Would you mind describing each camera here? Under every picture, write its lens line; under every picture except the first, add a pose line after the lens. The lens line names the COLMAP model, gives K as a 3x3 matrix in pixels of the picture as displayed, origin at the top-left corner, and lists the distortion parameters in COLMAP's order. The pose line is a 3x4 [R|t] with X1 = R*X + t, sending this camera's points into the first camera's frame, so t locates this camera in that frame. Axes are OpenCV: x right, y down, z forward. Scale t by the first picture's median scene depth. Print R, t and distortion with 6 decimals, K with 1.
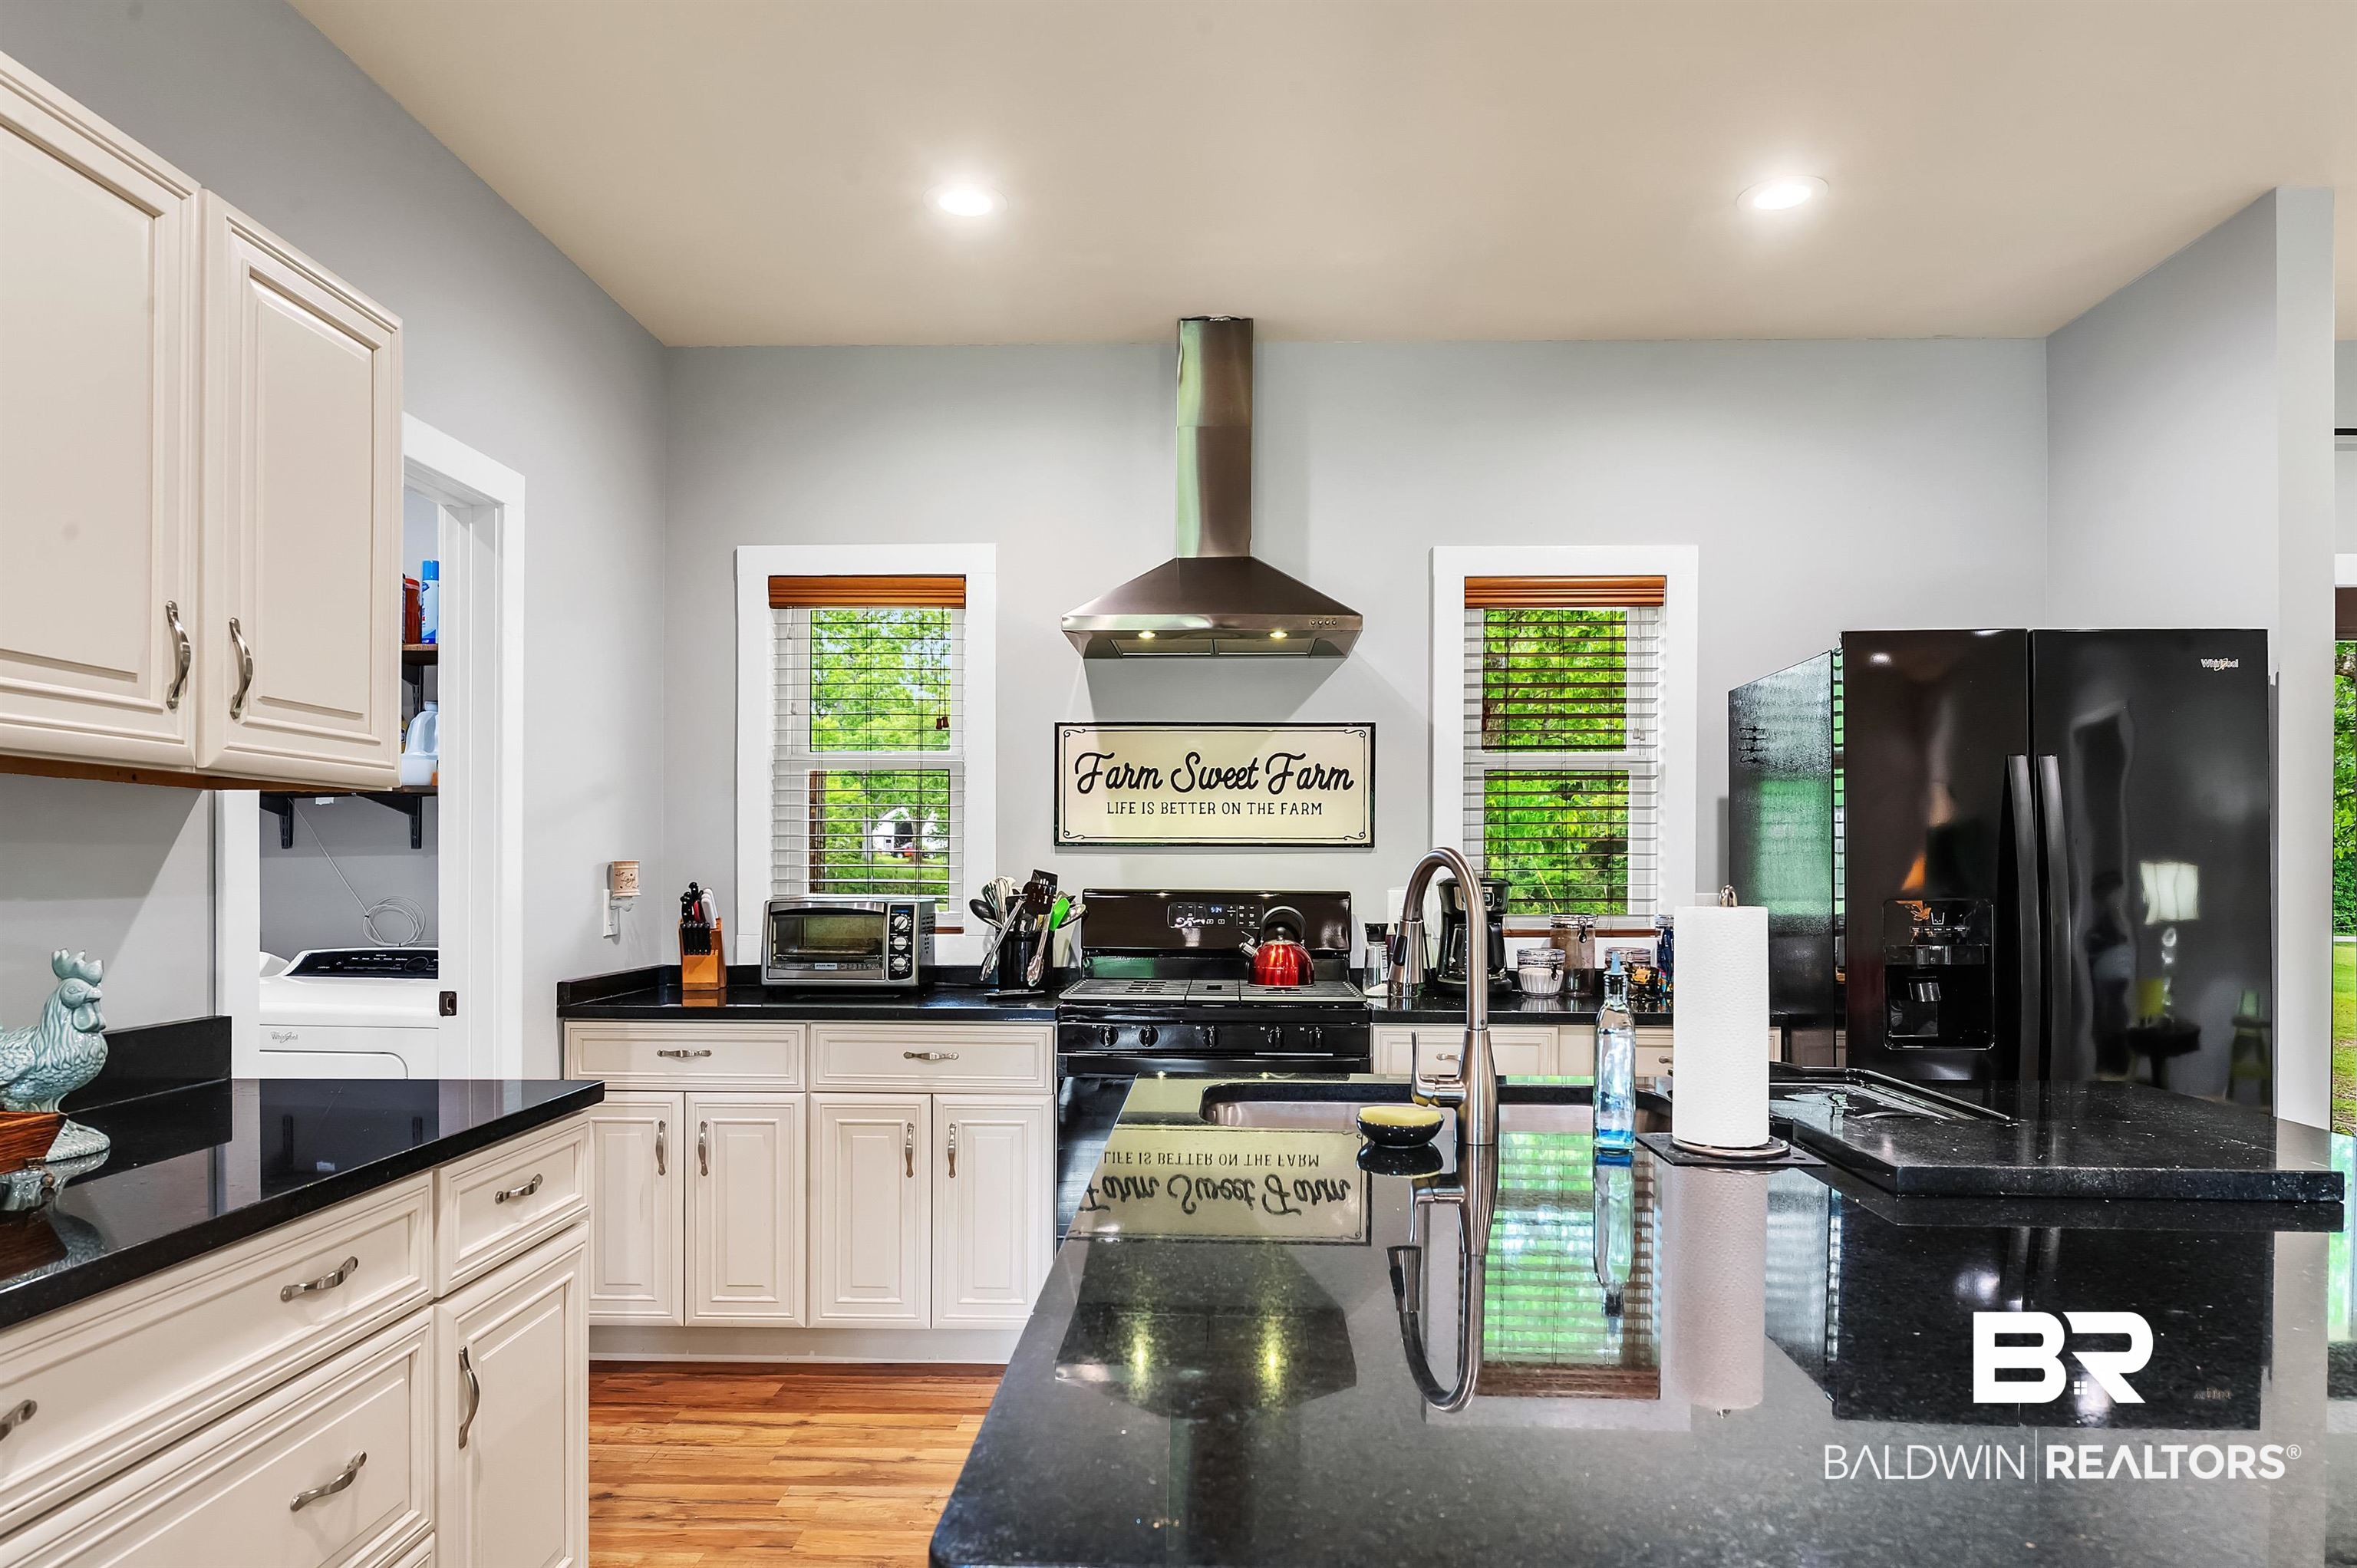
lens RADIAL K [[1461.9, 0, 1201.6], [0, 1461.9, 863.4], [0, 0, 1]] dist [0.006622, 0.000345]
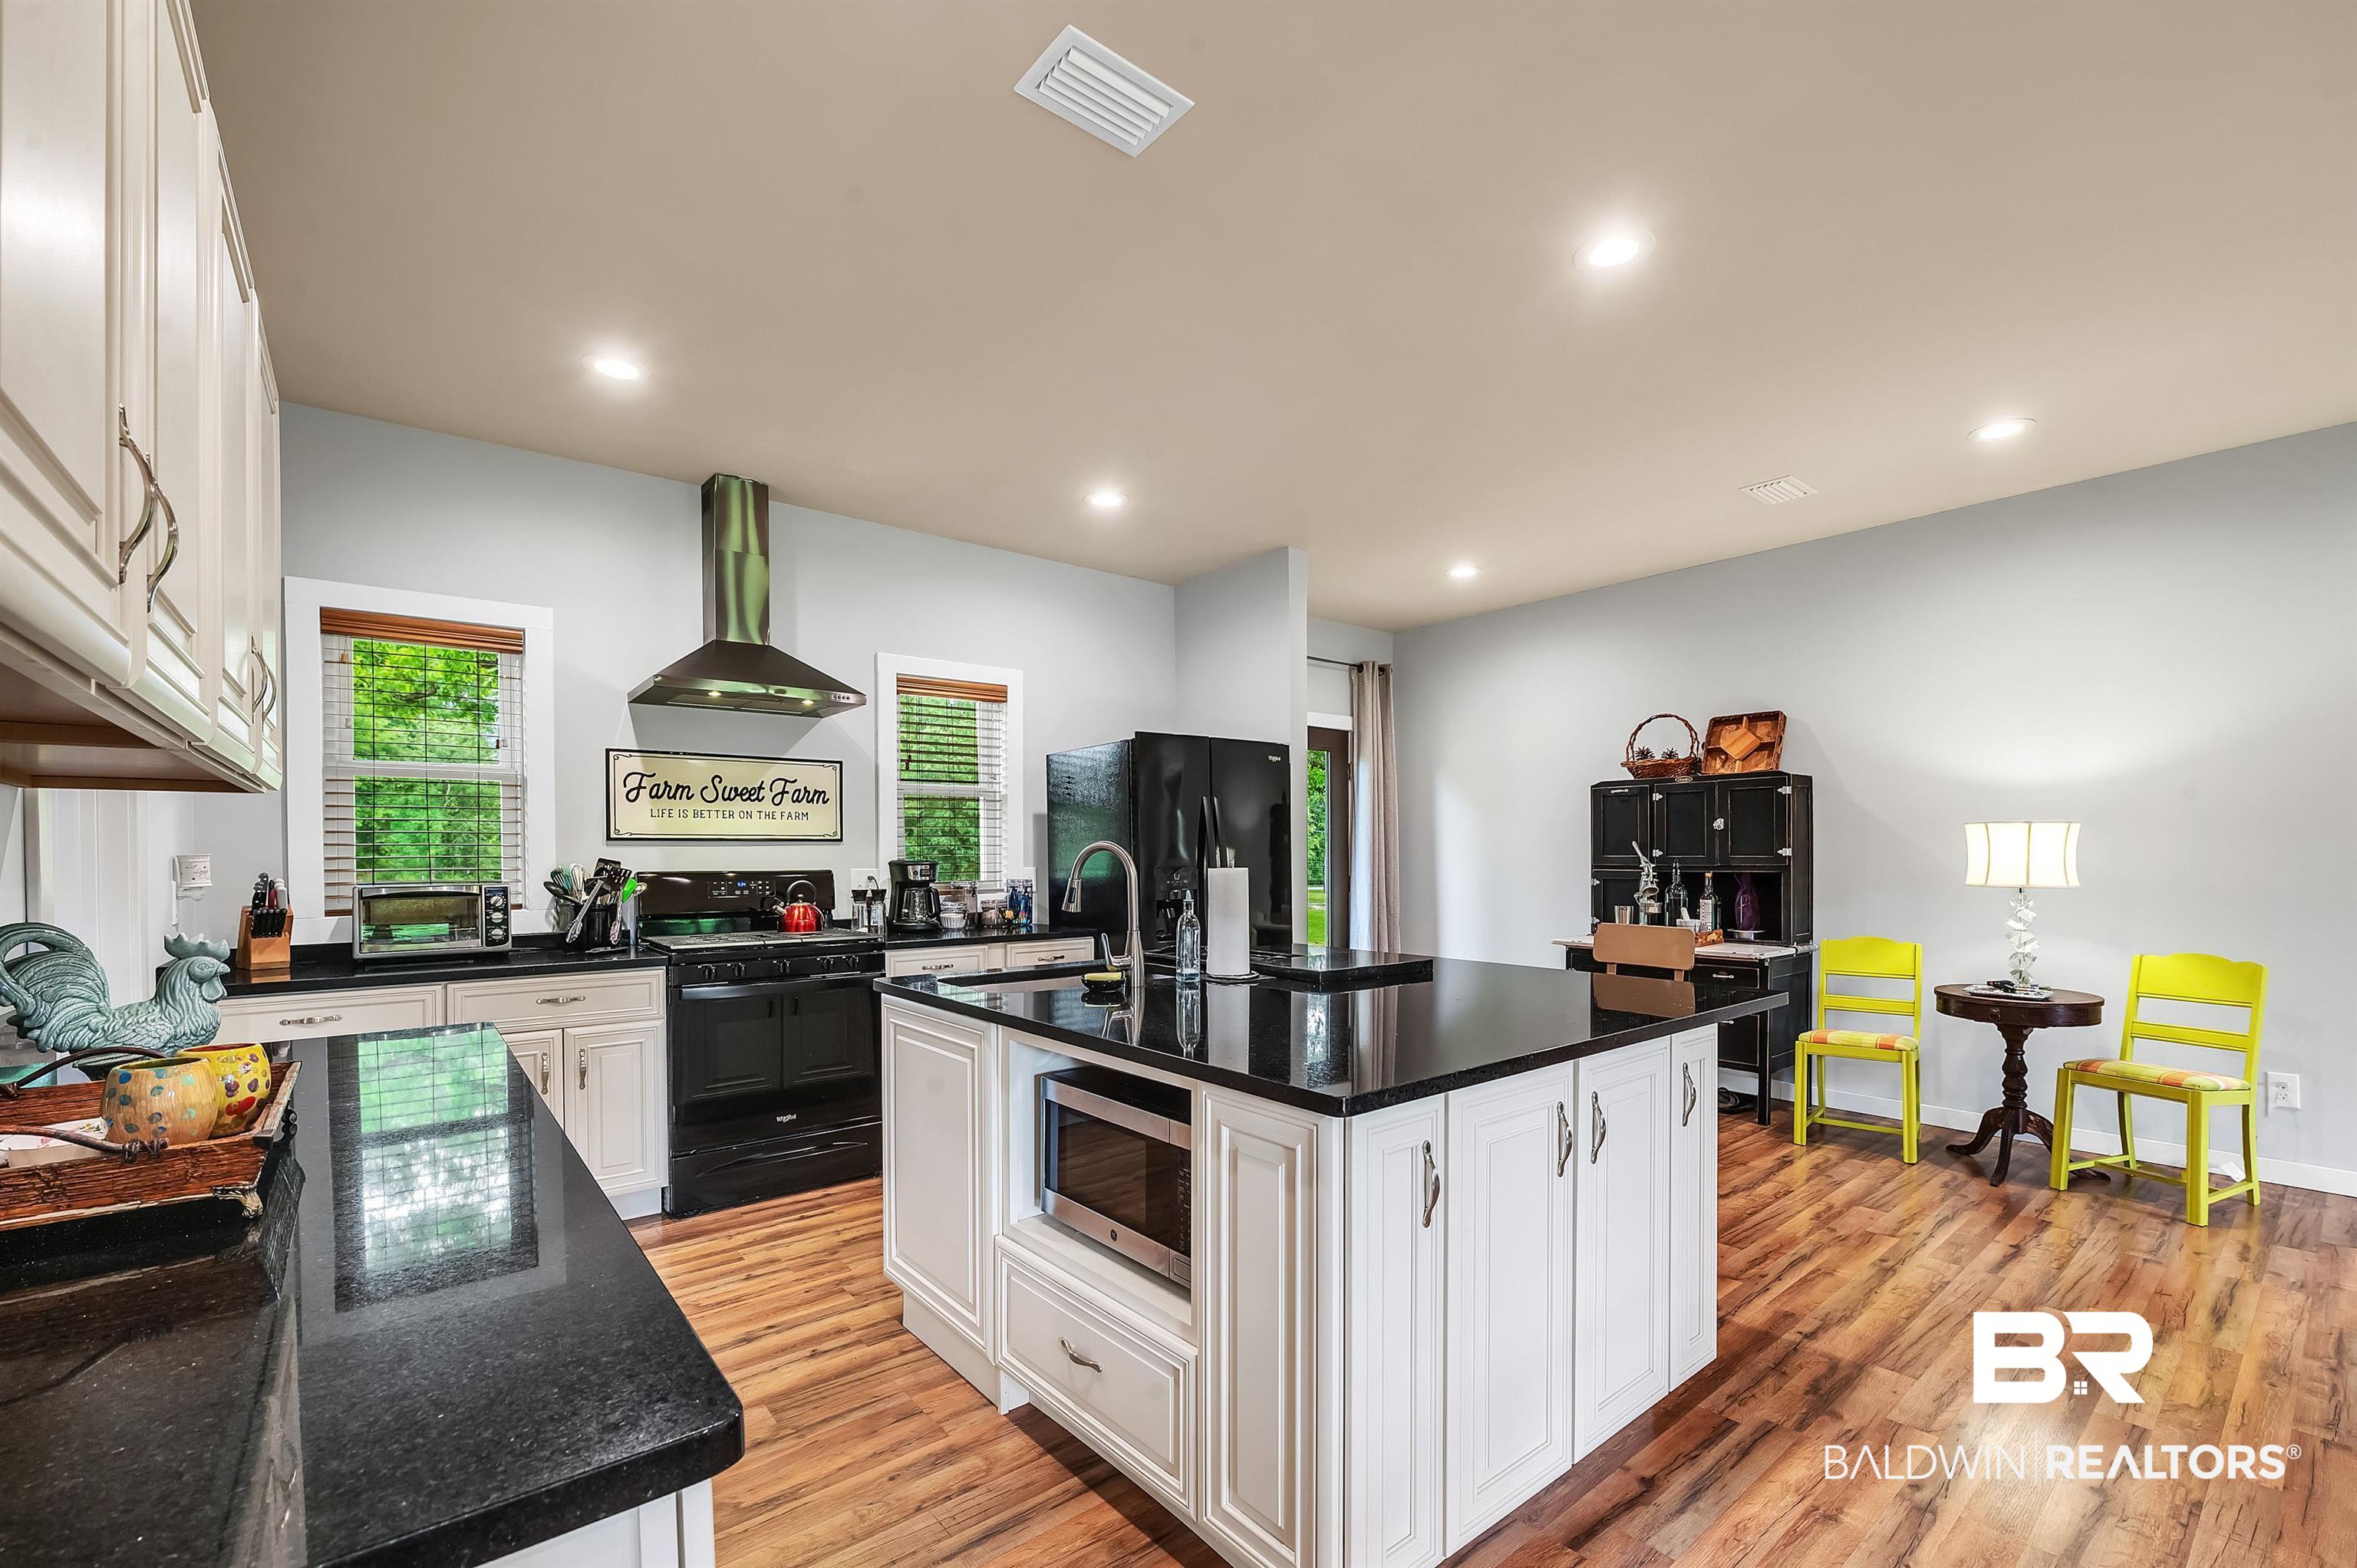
lens RADIAL K [[992.7, 0, 1187.6], [0, 992.7, 858.0], [0, 0, 1]] dist [-0.001523, -0.000398]
pose [[0.756427, -0.011789, 0.653972, -0.299111], [0.008021, 0.999930, 0.008747, 0.000406], [-0.654029, -0.001370, 0.756469, -0.039331]]
